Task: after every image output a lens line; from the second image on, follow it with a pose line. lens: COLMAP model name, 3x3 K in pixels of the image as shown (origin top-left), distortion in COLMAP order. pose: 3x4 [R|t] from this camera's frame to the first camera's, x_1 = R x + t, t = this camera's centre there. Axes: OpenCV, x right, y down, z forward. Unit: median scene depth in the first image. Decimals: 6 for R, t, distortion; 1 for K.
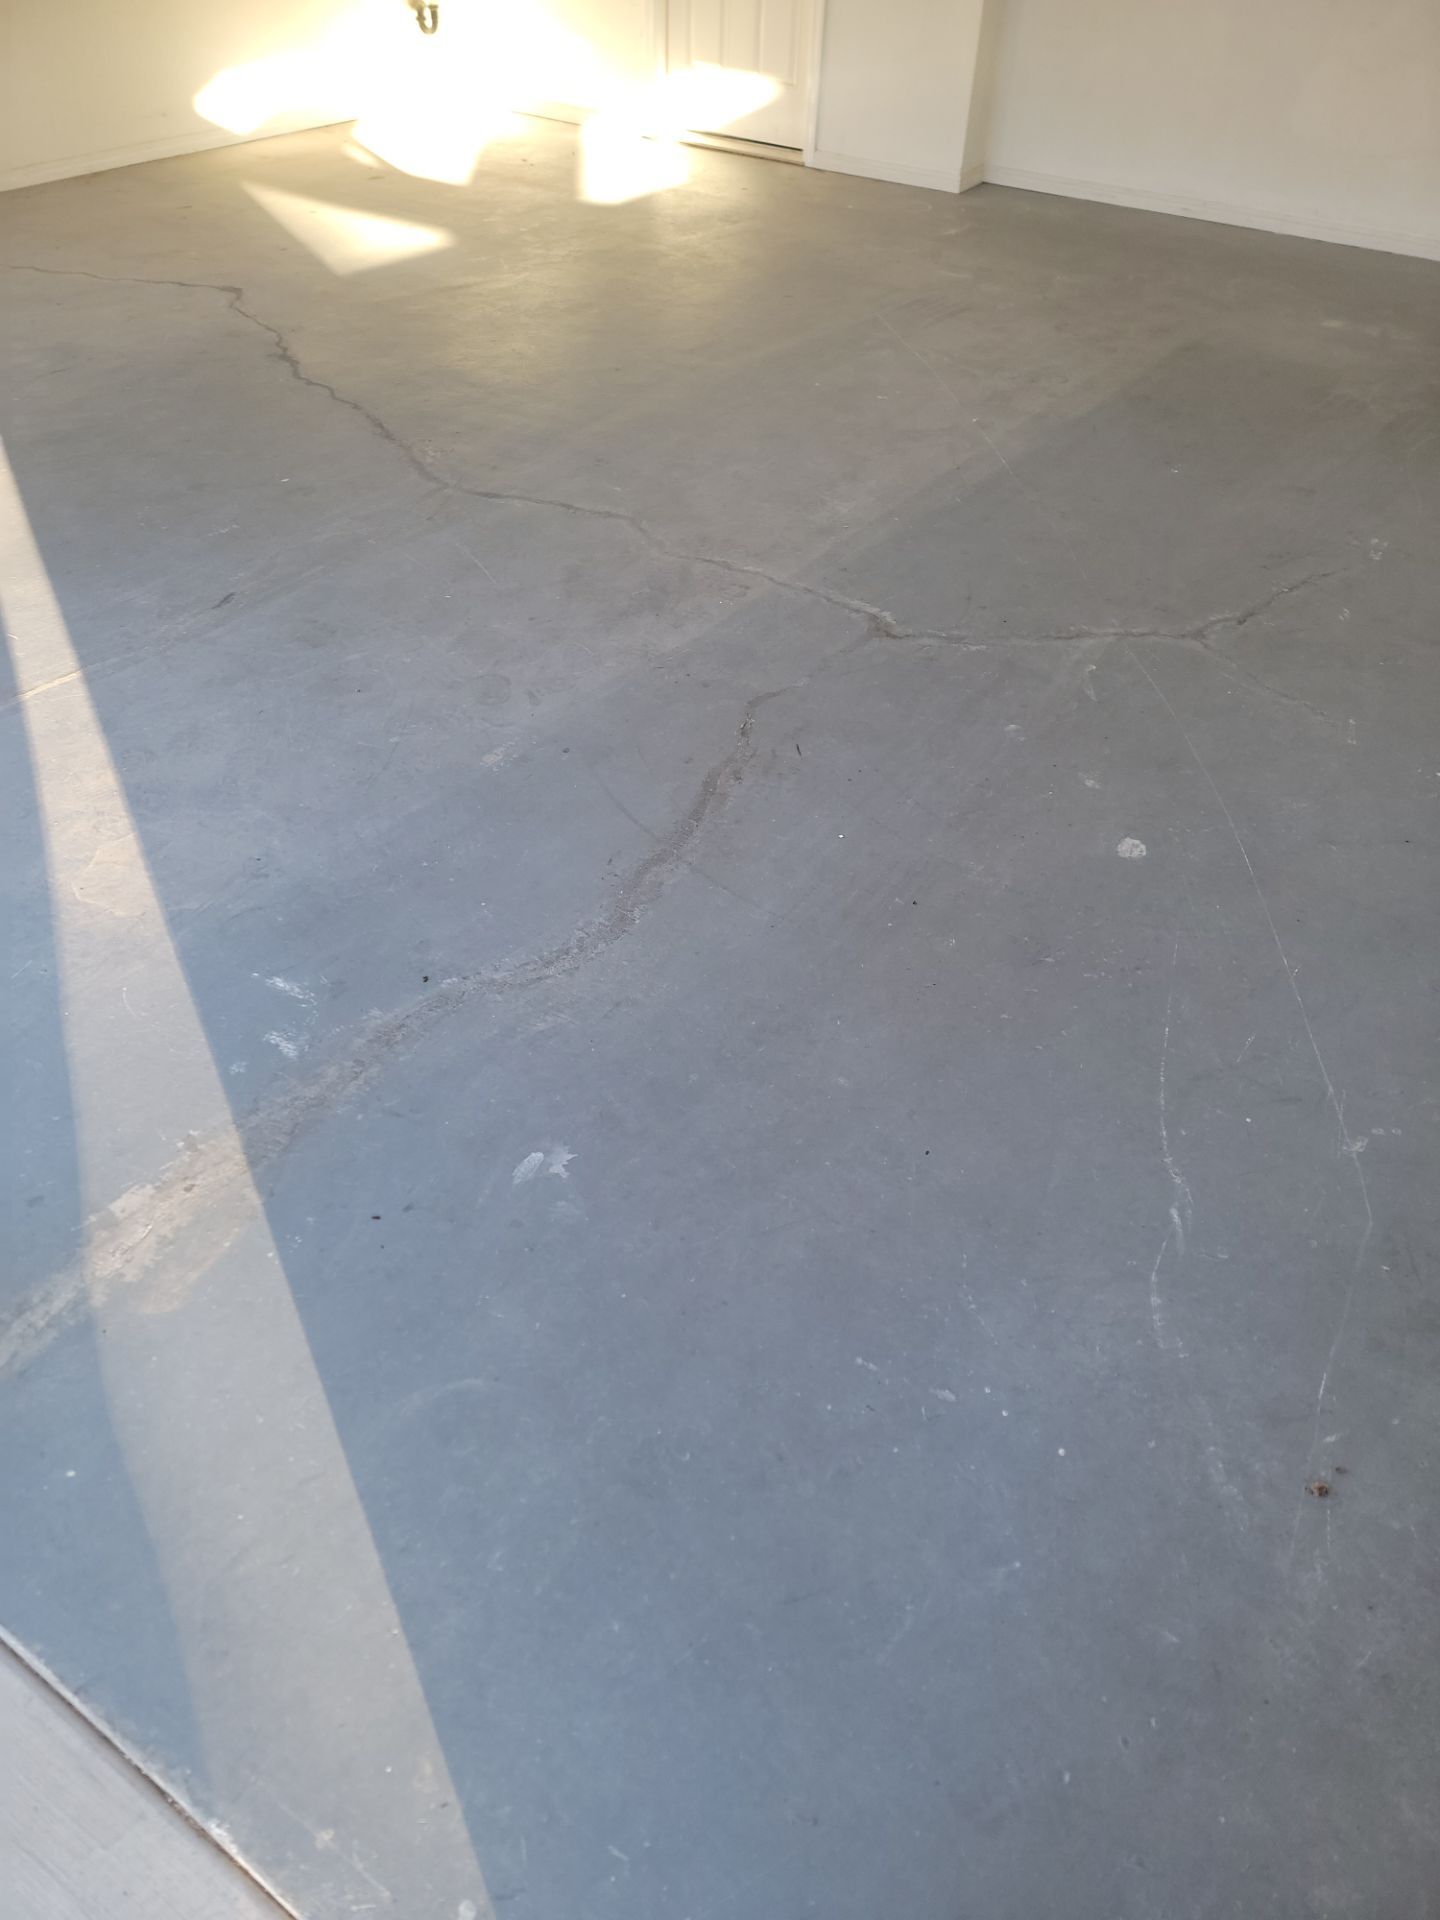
lens RADIAL K [[1306.7, 0, 720.0], [0, 1306.7, 960.0], [0, 0, 1]] dist [0.081848, -0.057694]
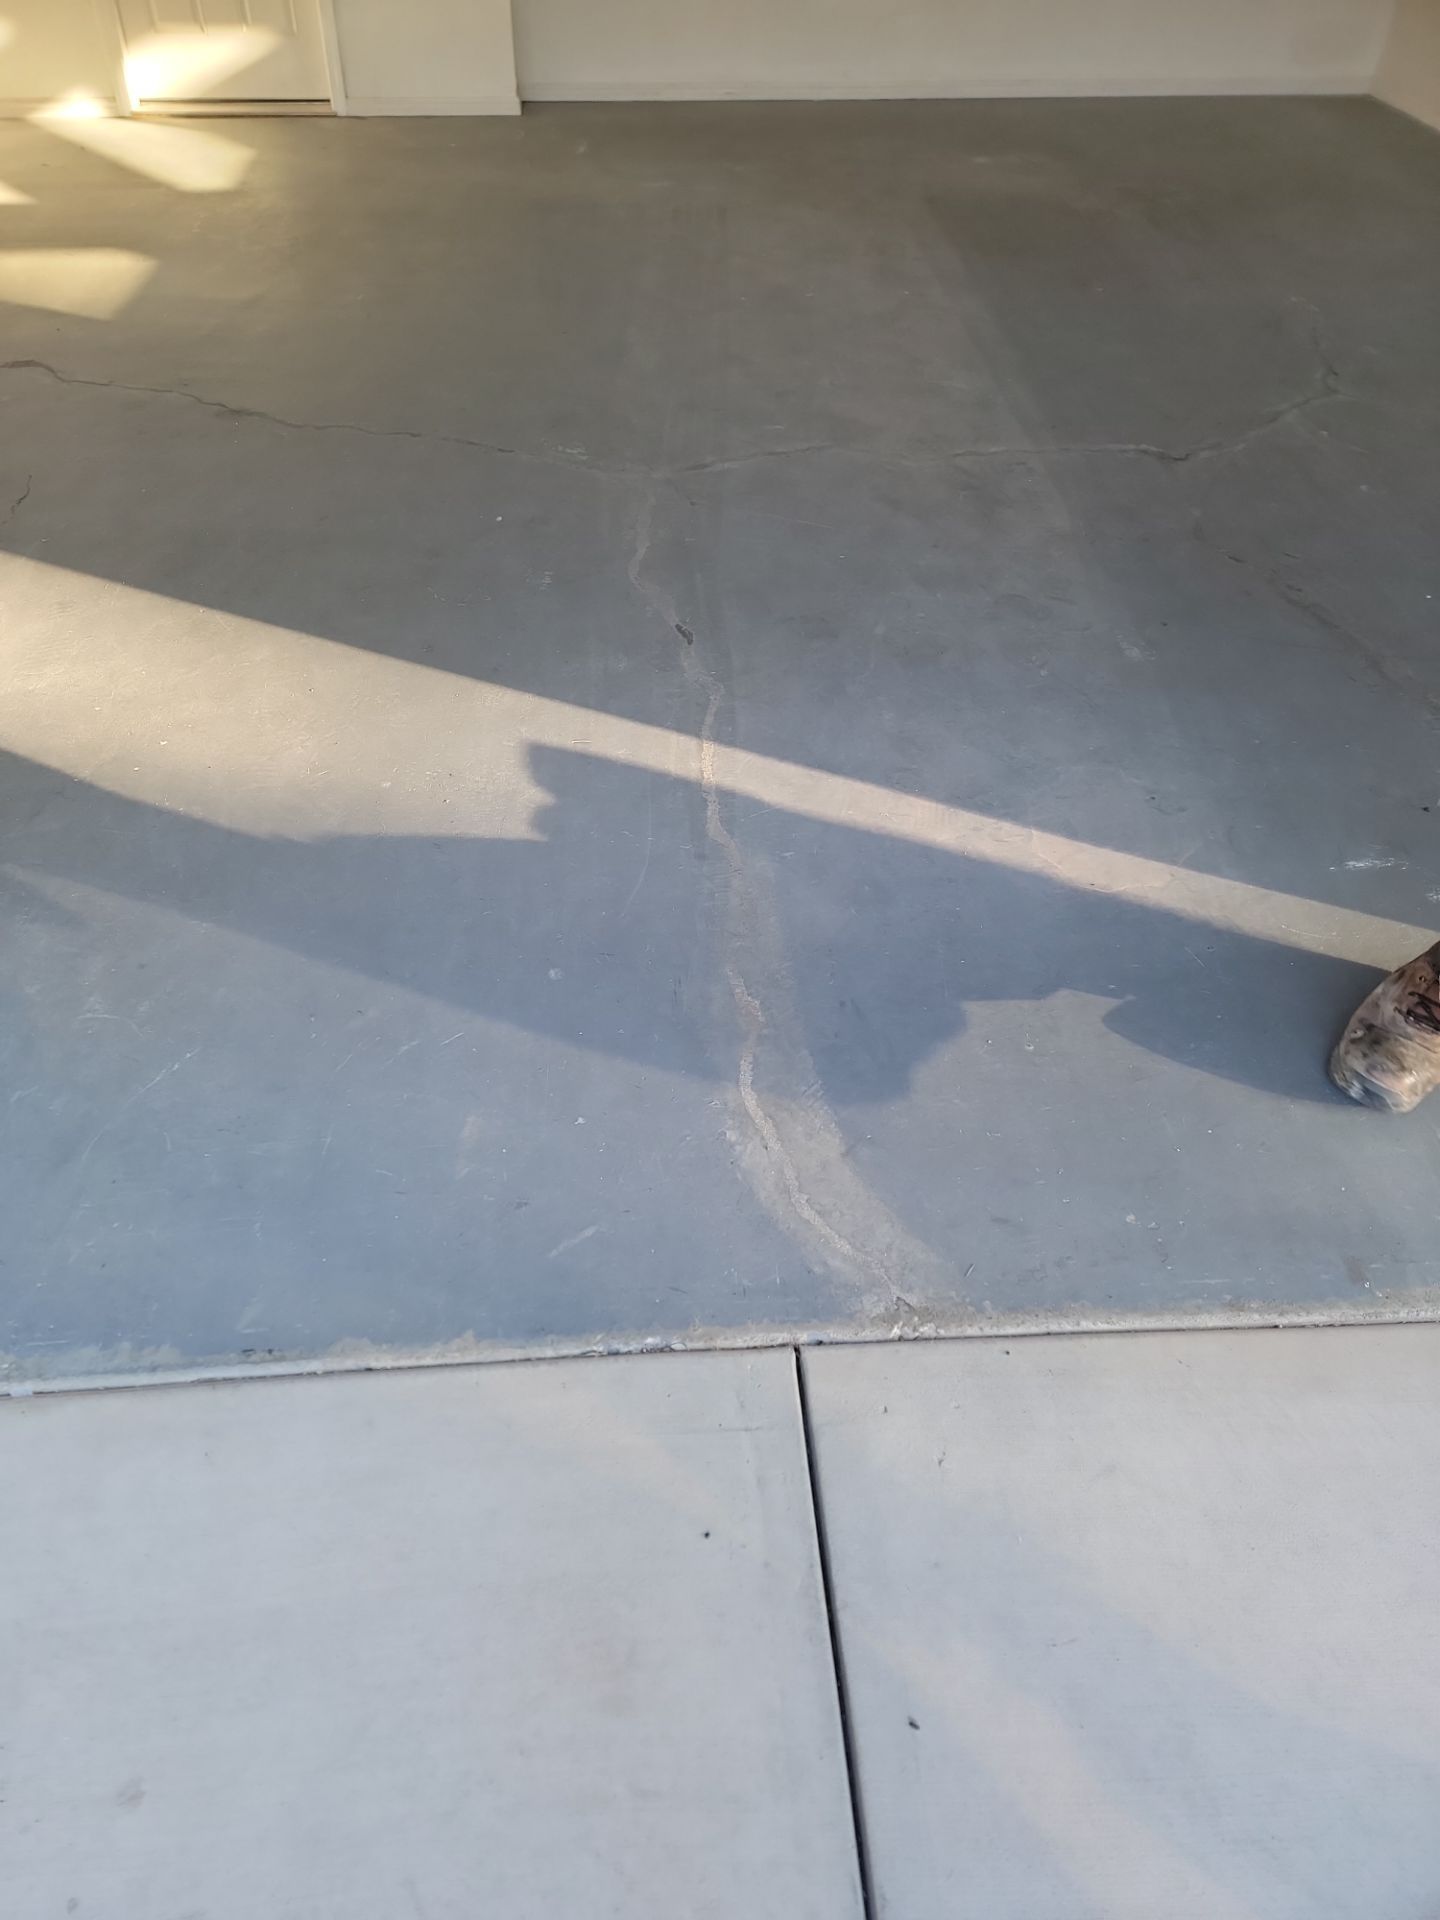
lens RADIAL K [[1306.7, 0, 720.0], [0, 1306.7, 960.0], [0, 0, 1]] dist [0.081848, -0.057694]
pose [[0.797202, -0.435360, 0.418247, -0.855458], [0.420716, 0.897493, 0.132305, -0.186989], [-0.432974, 0.070489, 0.898646, 0.209549]]
